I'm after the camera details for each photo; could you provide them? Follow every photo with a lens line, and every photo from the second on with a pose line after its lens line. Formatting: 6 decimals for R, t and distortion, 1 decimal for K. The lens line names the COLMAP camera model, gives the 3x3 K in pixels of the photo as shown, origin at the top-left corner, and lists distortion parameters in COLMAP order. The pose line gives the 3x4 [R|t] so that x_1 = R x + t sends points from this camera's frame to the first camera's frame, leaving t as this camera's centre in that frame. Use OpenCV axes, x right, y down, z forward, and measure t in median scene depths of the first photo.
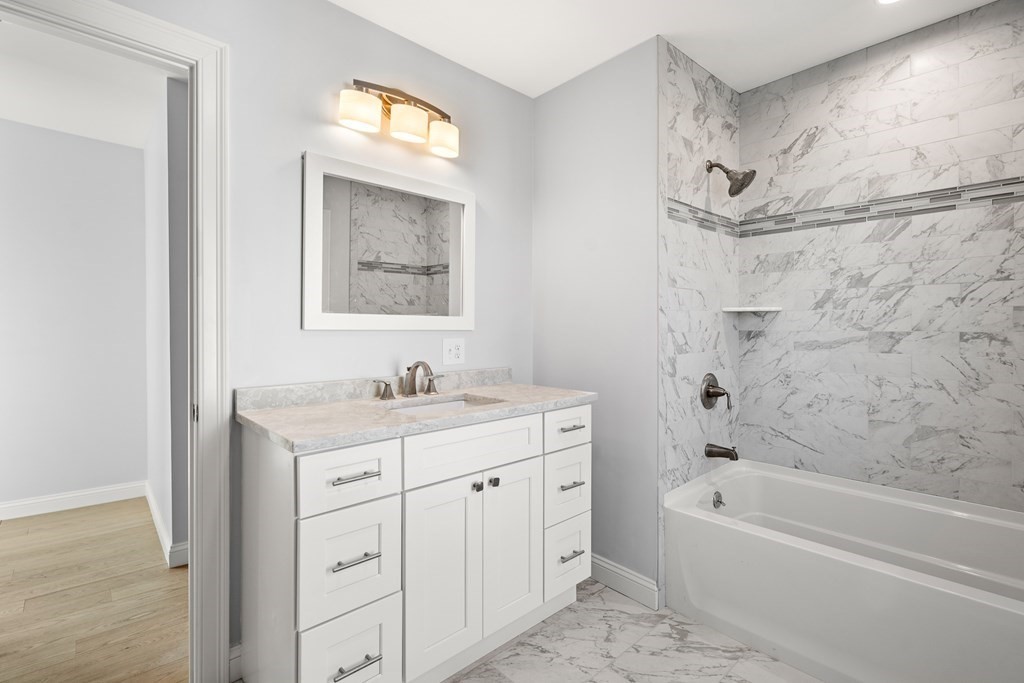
lens RADIAL K [[471.5, 0, 508.1], [0, 471.5, 329.9], [0, 0, 1]] dist [-0.004934, 0.002496]
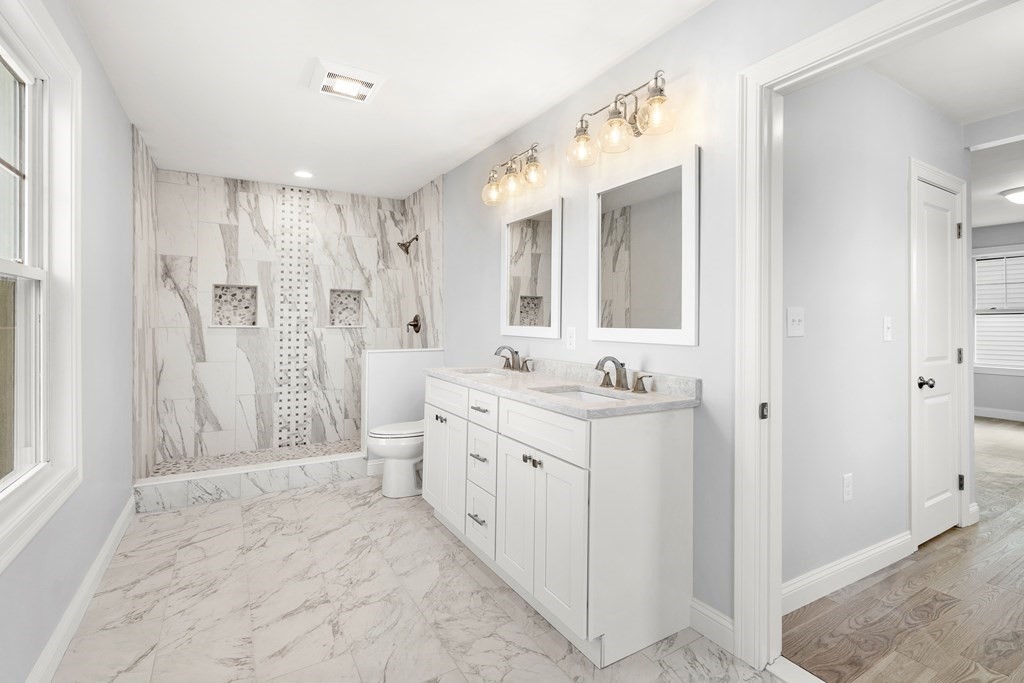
lens RADIAL K [[471.5, 0, 507.3], [0, 471.5, 316.2], [0, 0, 1]] dist [-0.004934, 0.002496]
pose [[-0.195259, -0.024543, -0.980445, 0.783956], [-0.033089, 0.999283, -0.018425, -0.001110], [0.980193, 0.028844, -0.195931, 0.814624]]
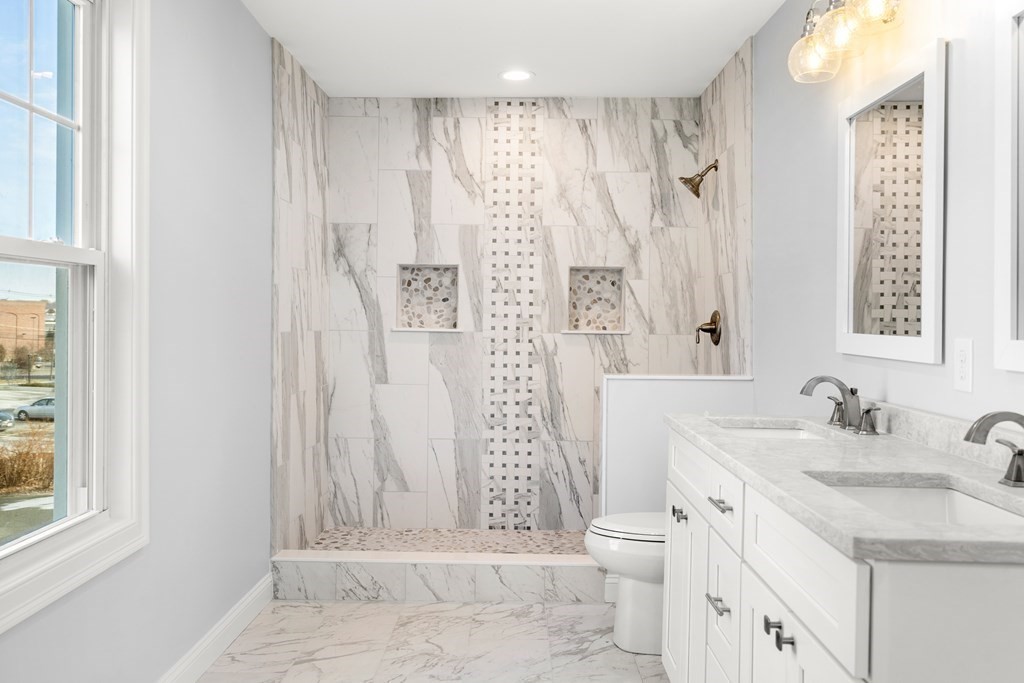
lens RADIAL K [[848.3, 0, 522.9], [0, 848.3, 306.7], [0, 0, 1]] dist [-0.001281, 0.006515]
pose [[-0.668587, -0.030711, -0.742999, 0.599318], [-0.037344, 0.999273, -0.007700, -0.009384], [0.742695, 0.022598, -0.669248, 0.993599]]
